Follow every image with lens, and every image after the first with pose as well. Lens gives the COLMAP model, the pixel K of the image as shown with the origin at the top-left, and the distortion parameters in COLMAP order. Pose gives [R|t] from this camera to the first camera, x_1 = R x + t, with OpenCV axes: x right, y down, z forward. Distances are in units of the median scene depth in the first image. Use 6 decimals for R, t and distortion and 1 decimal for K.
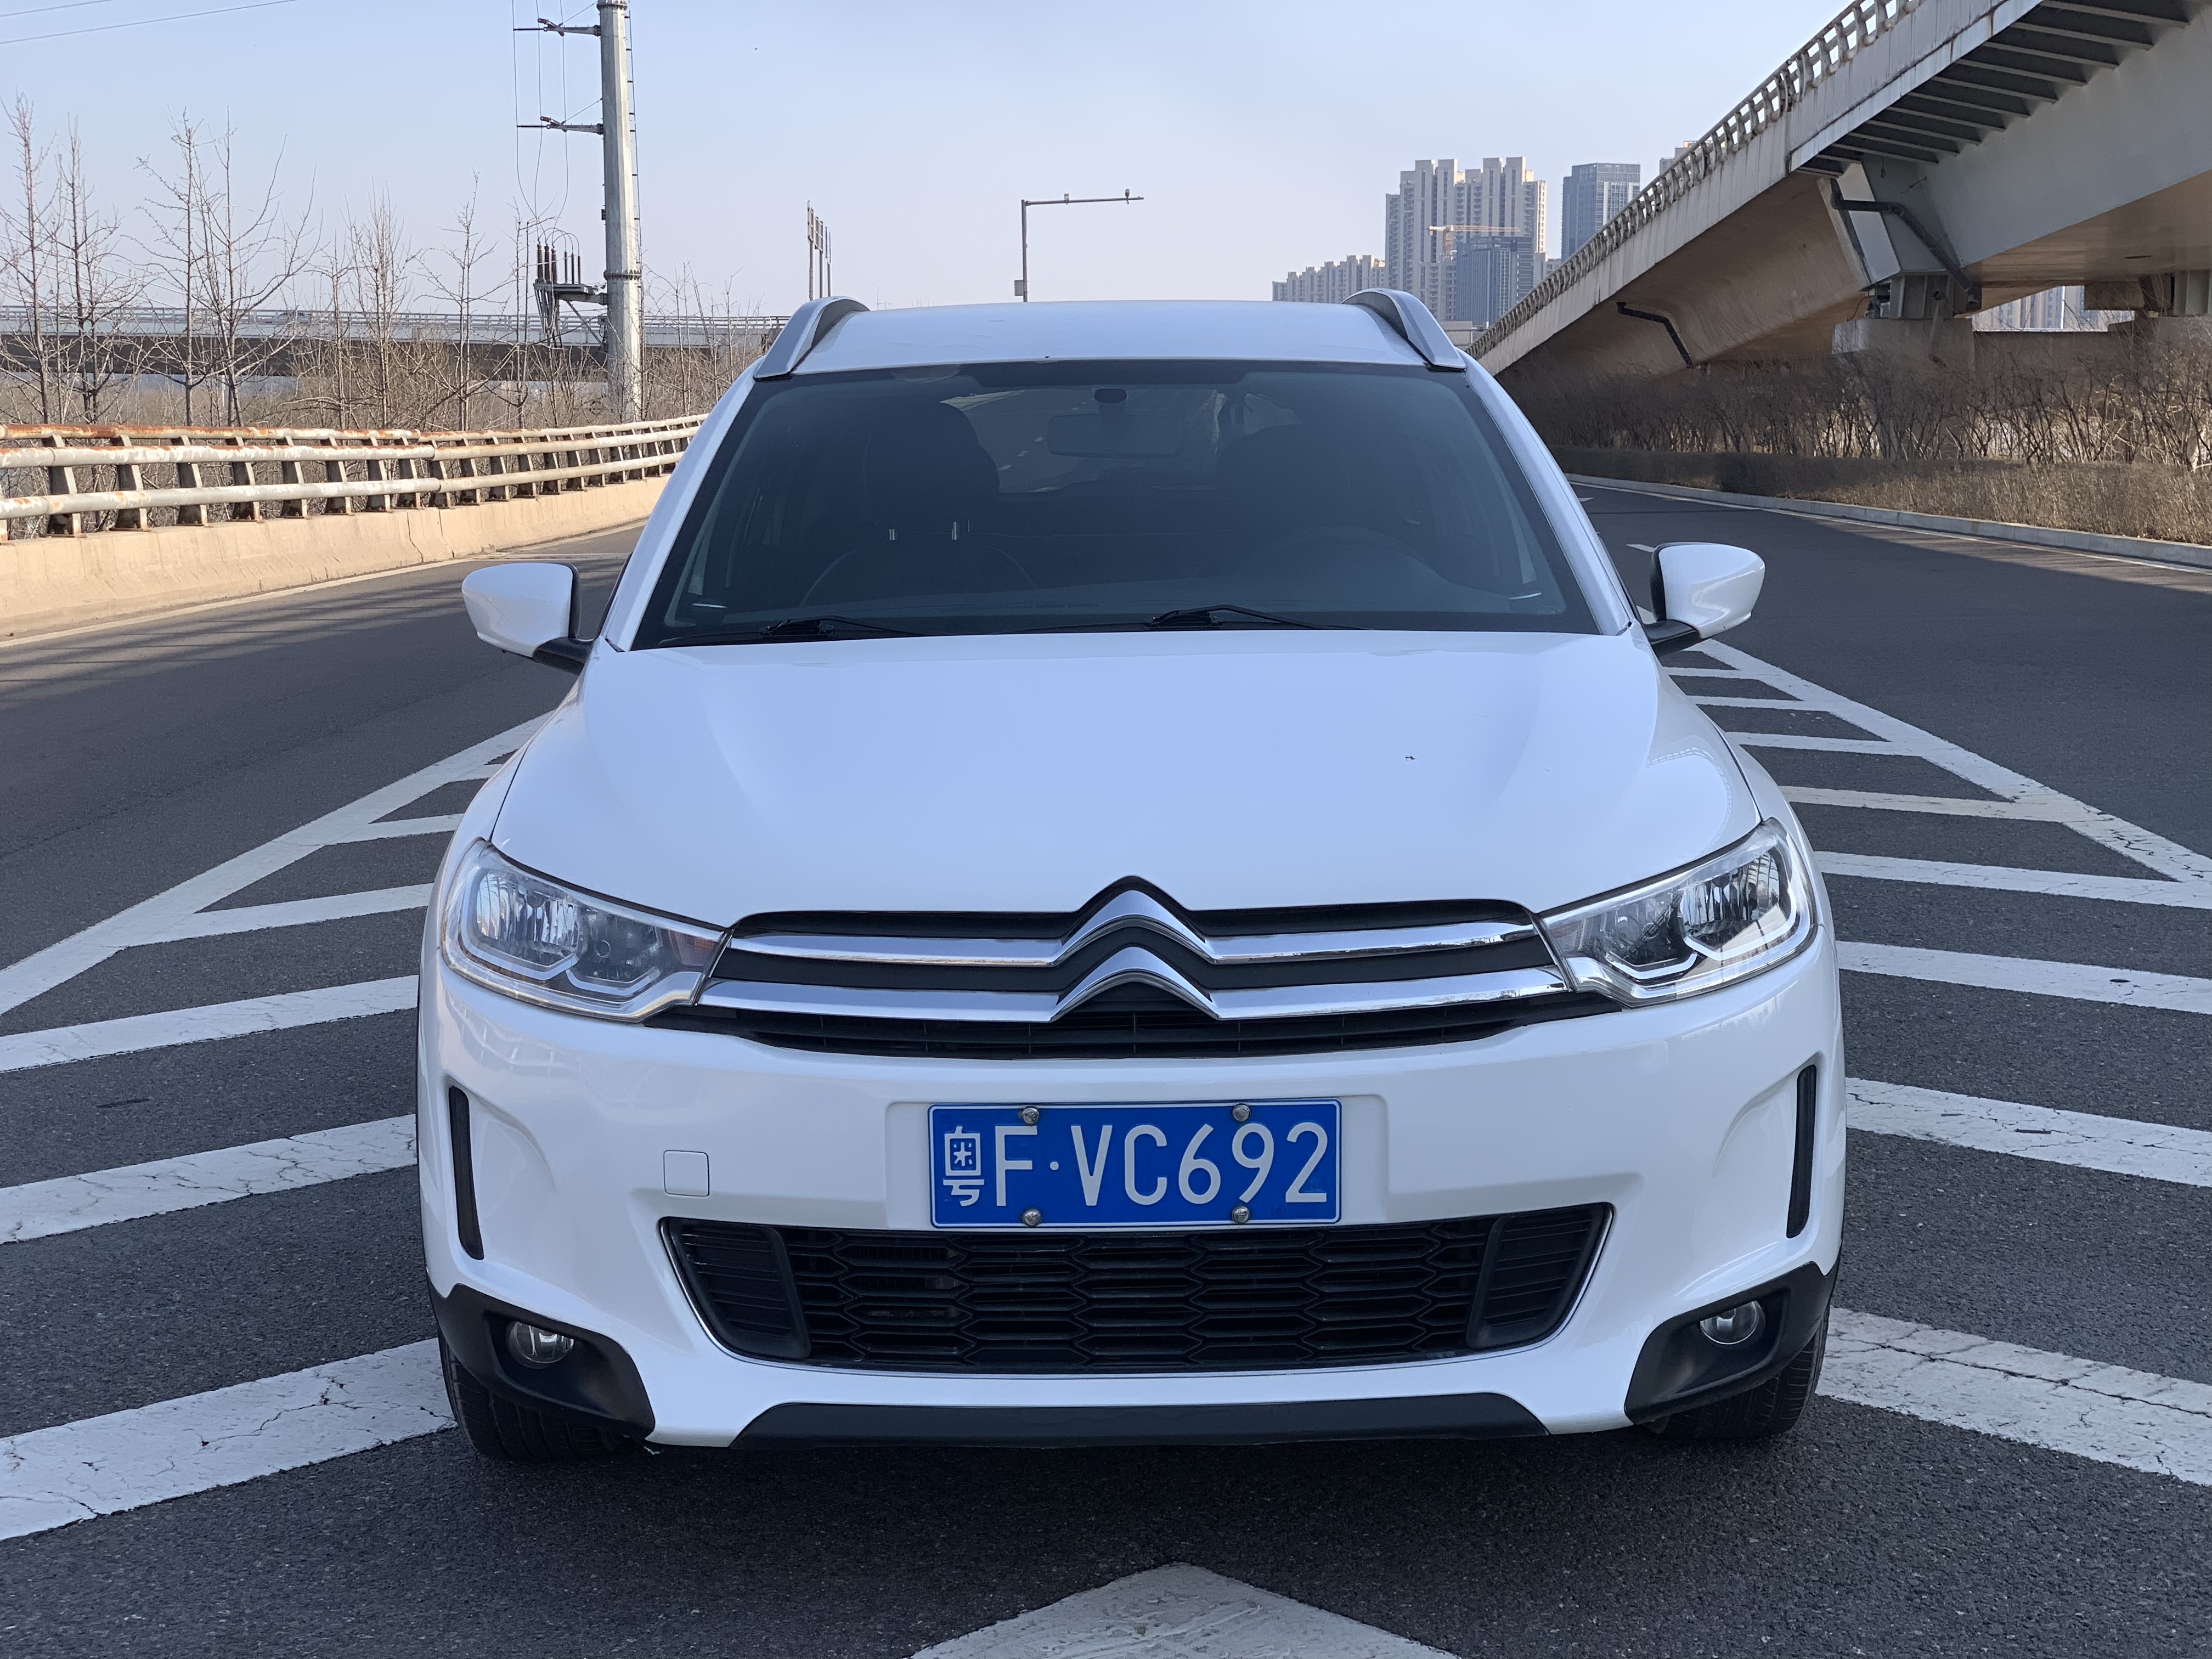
lens RADIAL K [[3318.3, 0, 1110.1], [0, 3318.3, 838.5], [0, 0, 1]] dist [0.075058, 0.000000]
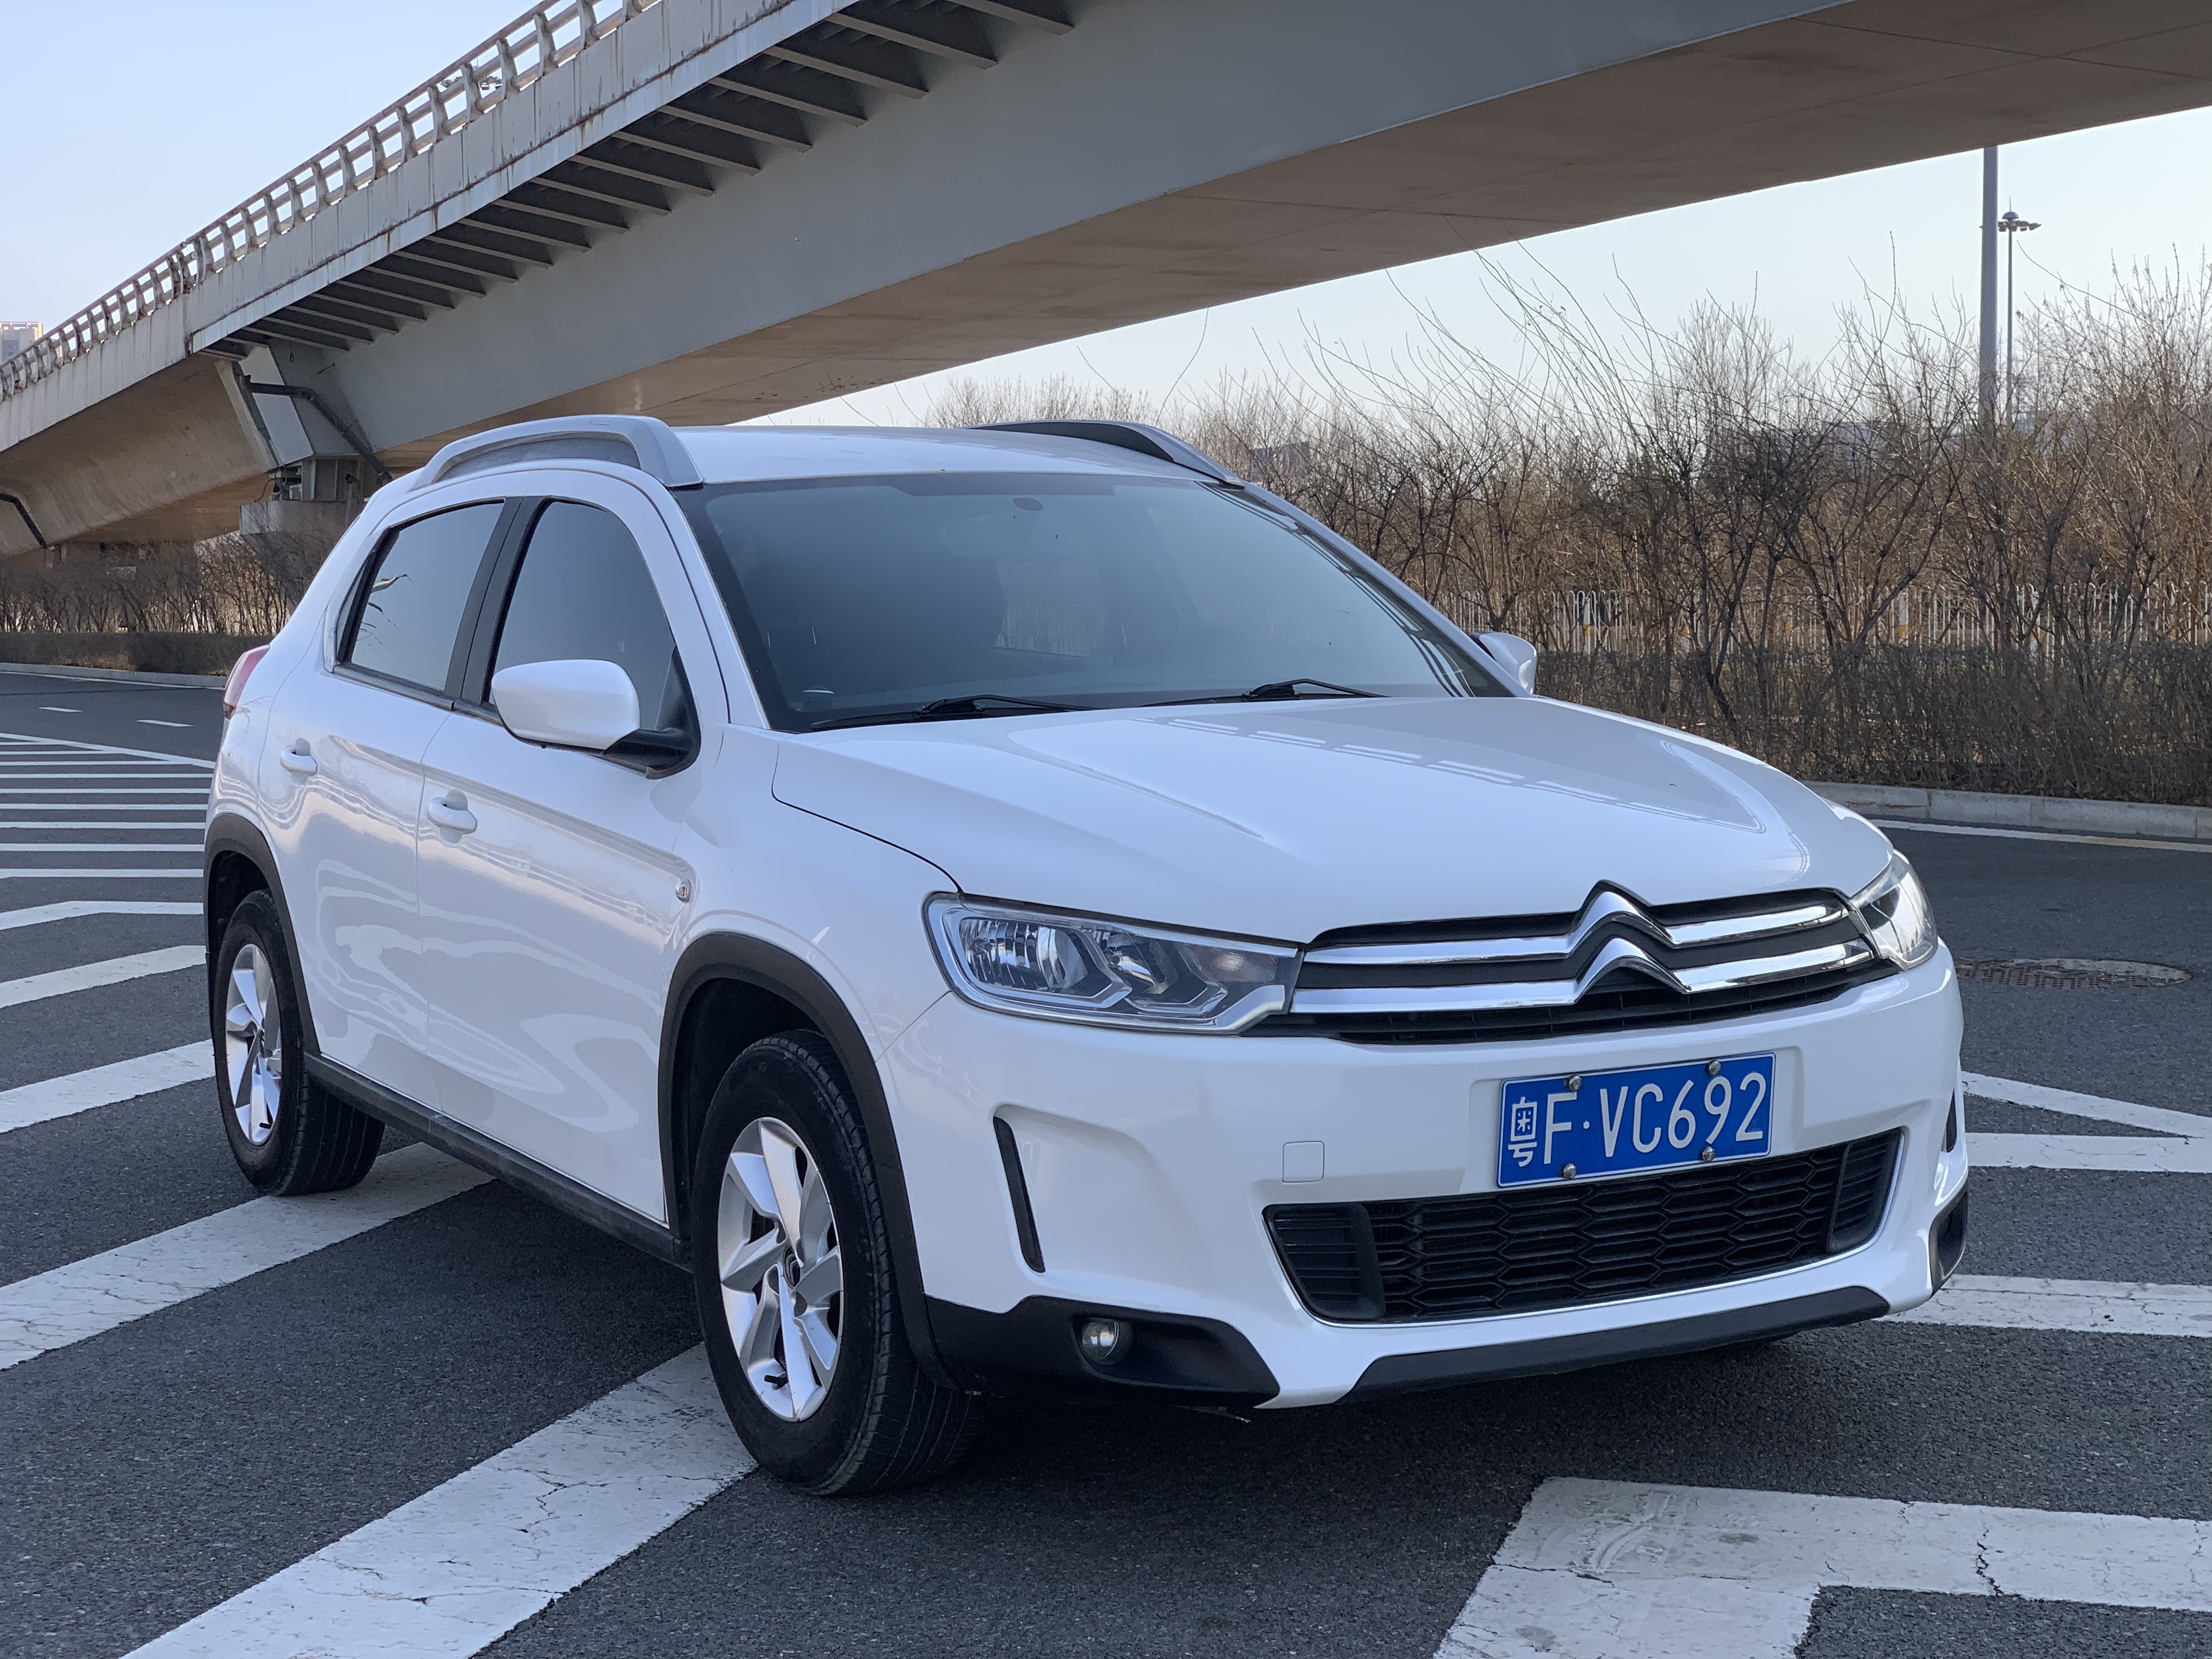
lens RADIAL K [[3318.3, 0, 1111.5], [0, 3318.3, 828.8], [0, 0, 1]] dist [0.075058, 0.000000]
pose [[0.879002, -0.039697, 0.475163, -0.707119], [0.067158, 0.996902, -0.040951, 0.029822], [-0.472065, 0.067907, 0.878944, 0.032317]]
